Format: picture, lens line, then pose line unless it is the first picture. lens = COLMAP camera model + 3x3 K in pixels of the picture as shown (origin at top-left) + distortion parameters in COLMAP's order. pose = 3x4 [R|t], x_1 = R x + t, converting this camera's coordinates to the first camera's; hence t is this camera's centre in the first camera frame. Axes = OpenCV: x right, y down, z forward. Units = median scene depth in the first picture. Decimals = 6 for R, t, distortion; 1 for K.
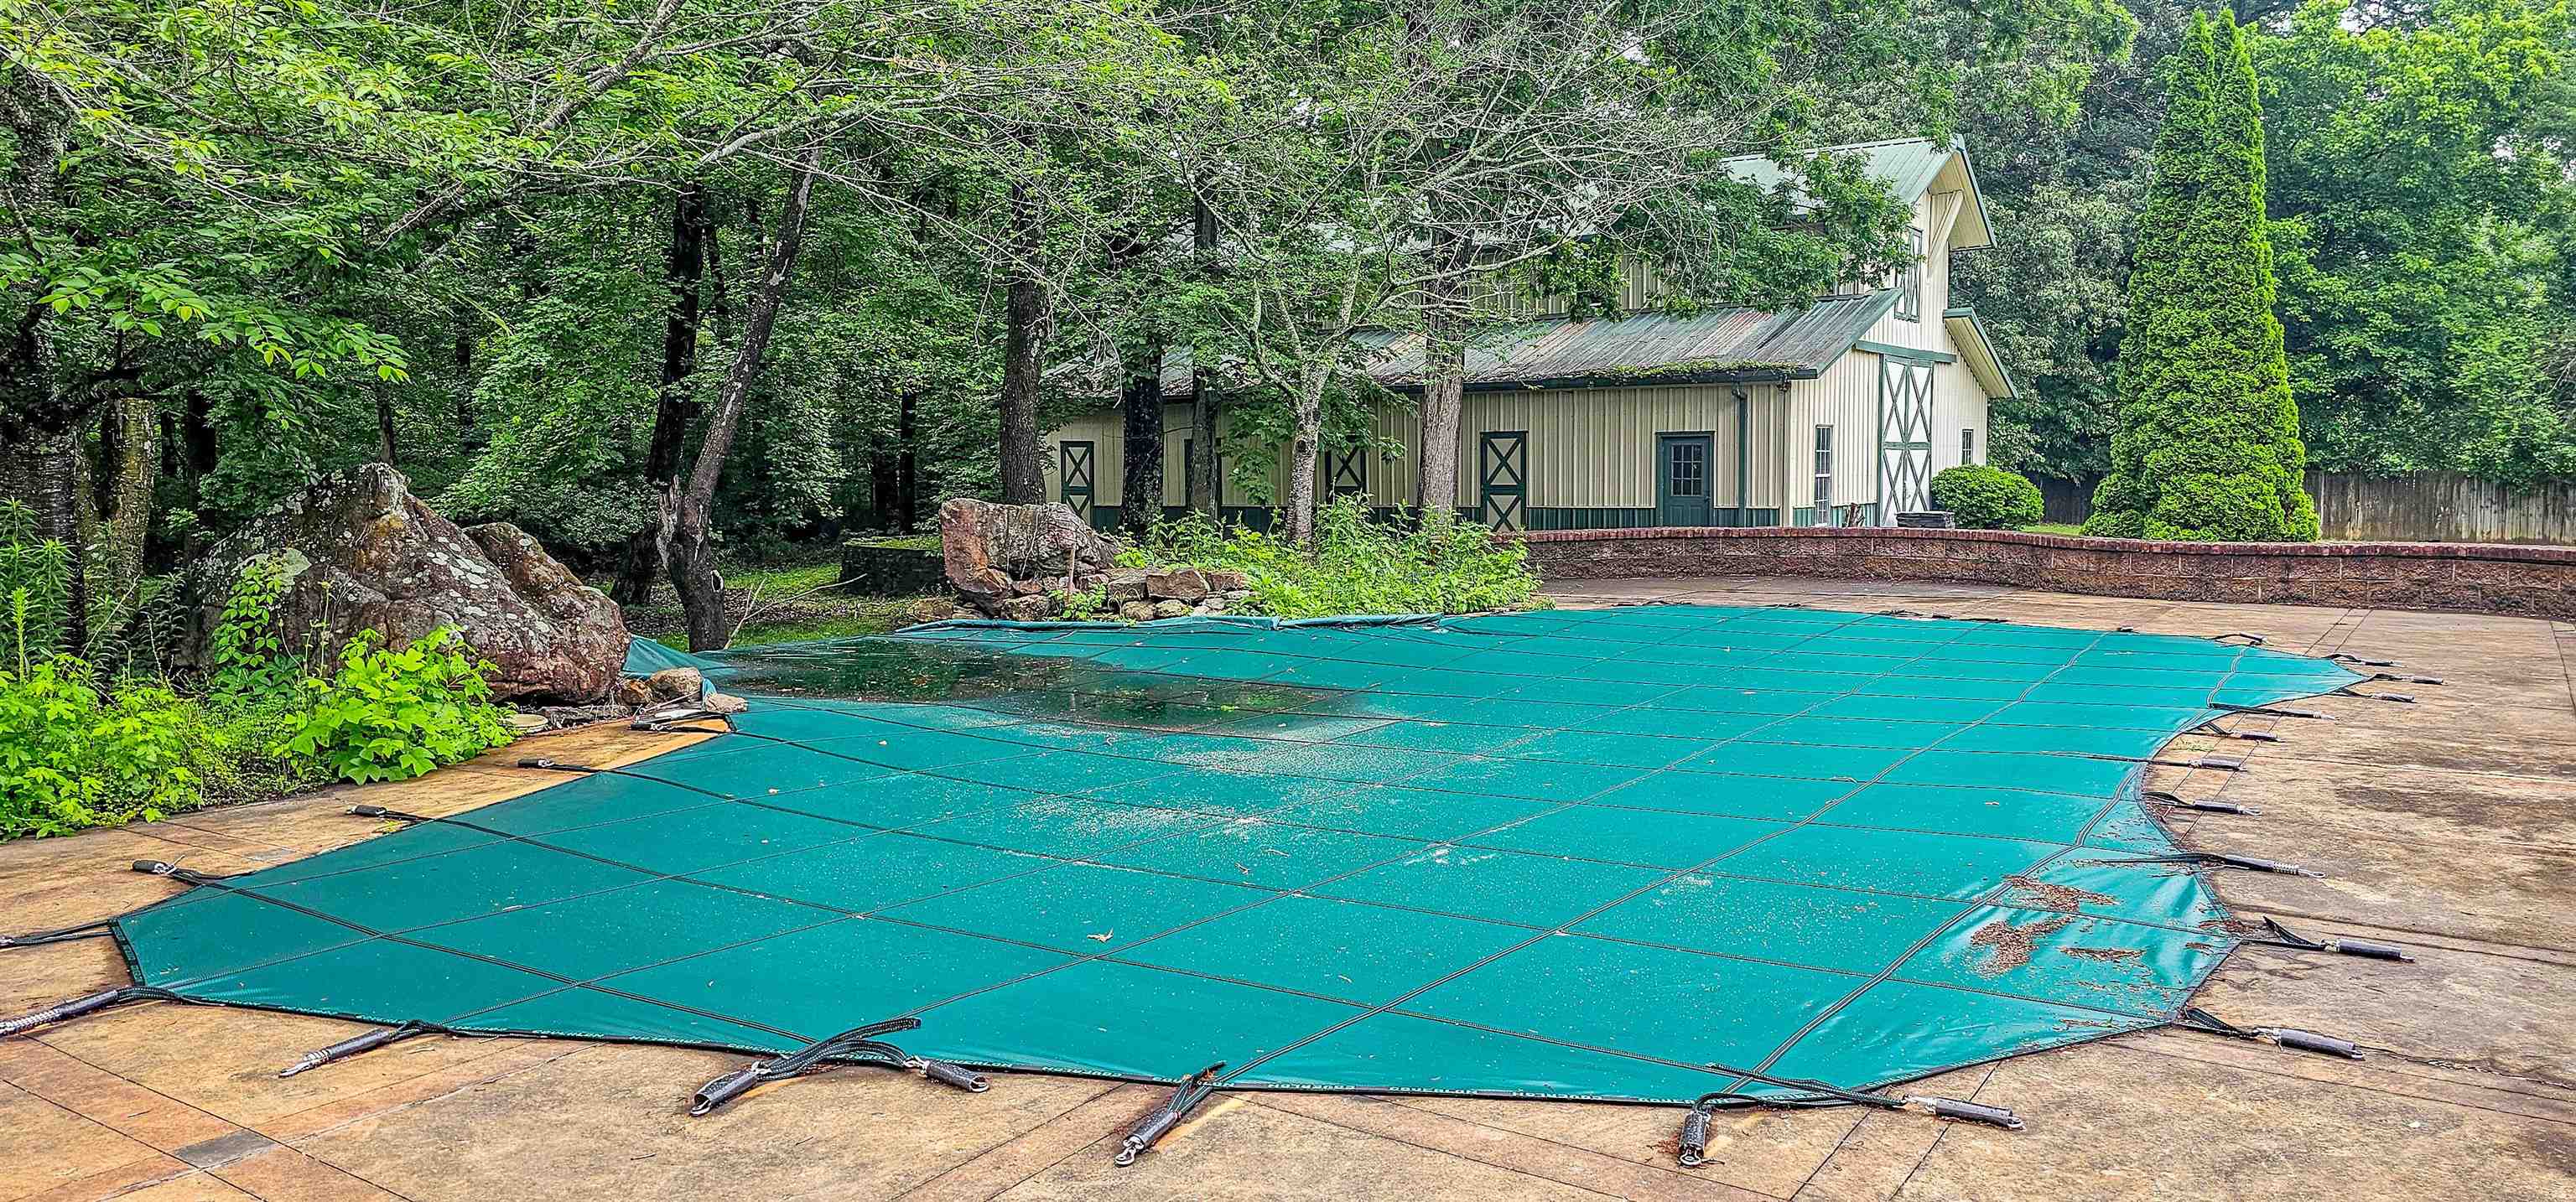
lens RADIAL K [[1674.4, 0, 1282.7], [0, 1674.4, 604.7], [0, 0, 1]] dist [-0.008621, -0.007727]
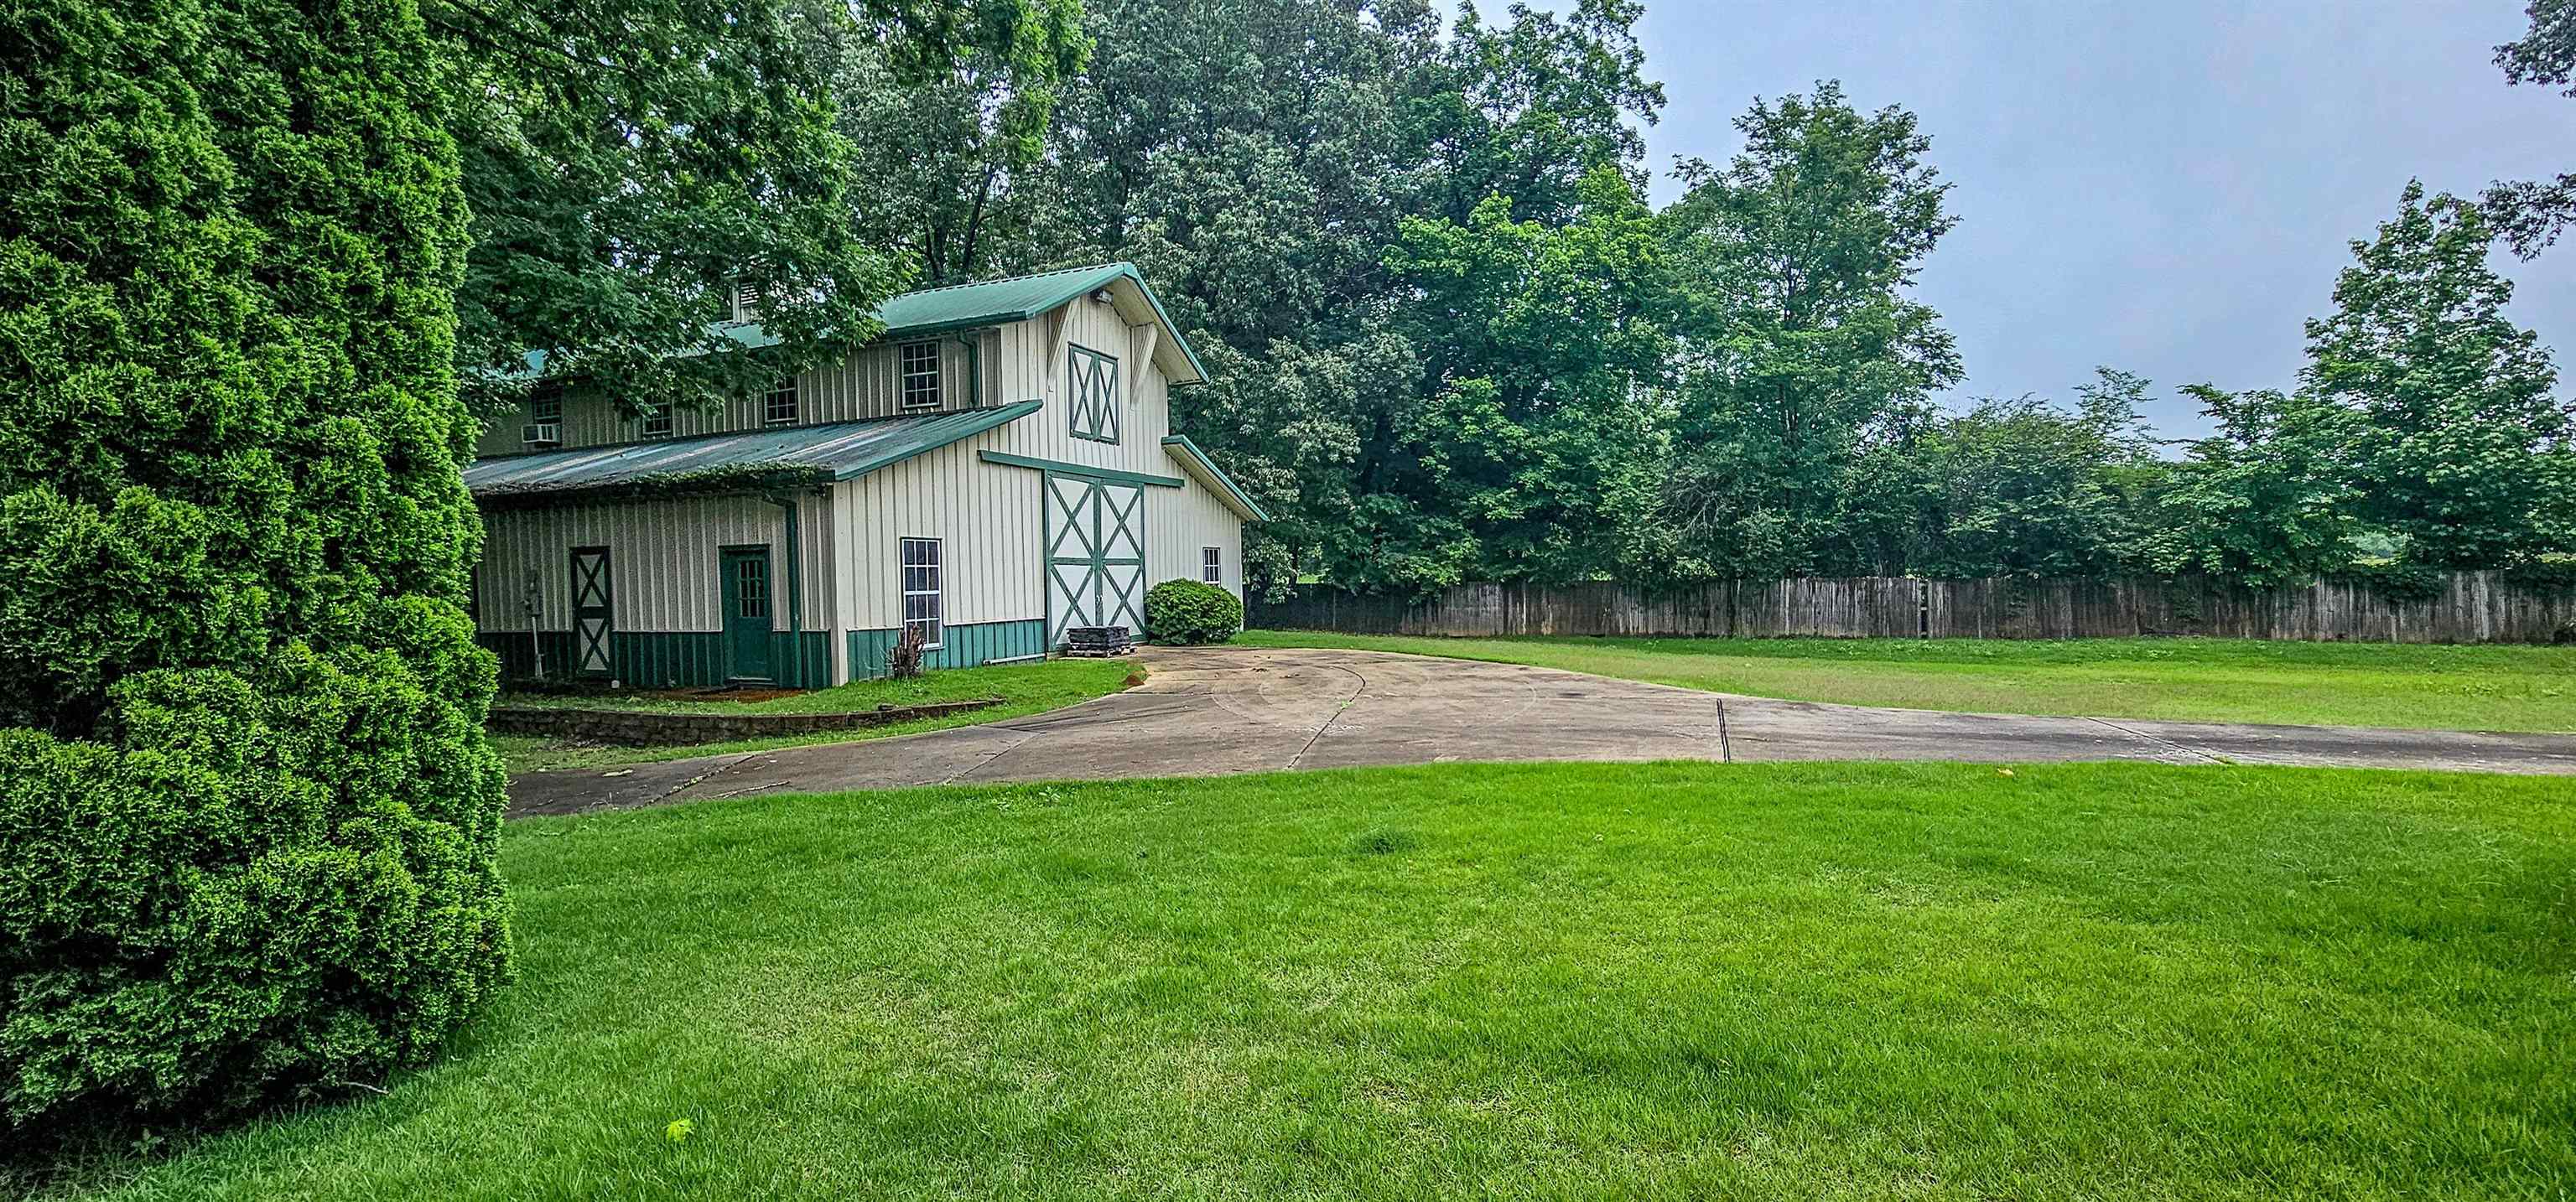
lens RADIAL K [[1049.0, 0, 1305.5], [0, 1049.0, 615.0], [0, 0, 1]] dist [0.003538, 0.000192]
pose [[0.970084, -0.016398, 0.242217, 0.311255], [0.028305, 0.998551, -0.045760, -0.026344], [-0.241115, 0.051247, 0.969142, 0.311928]]
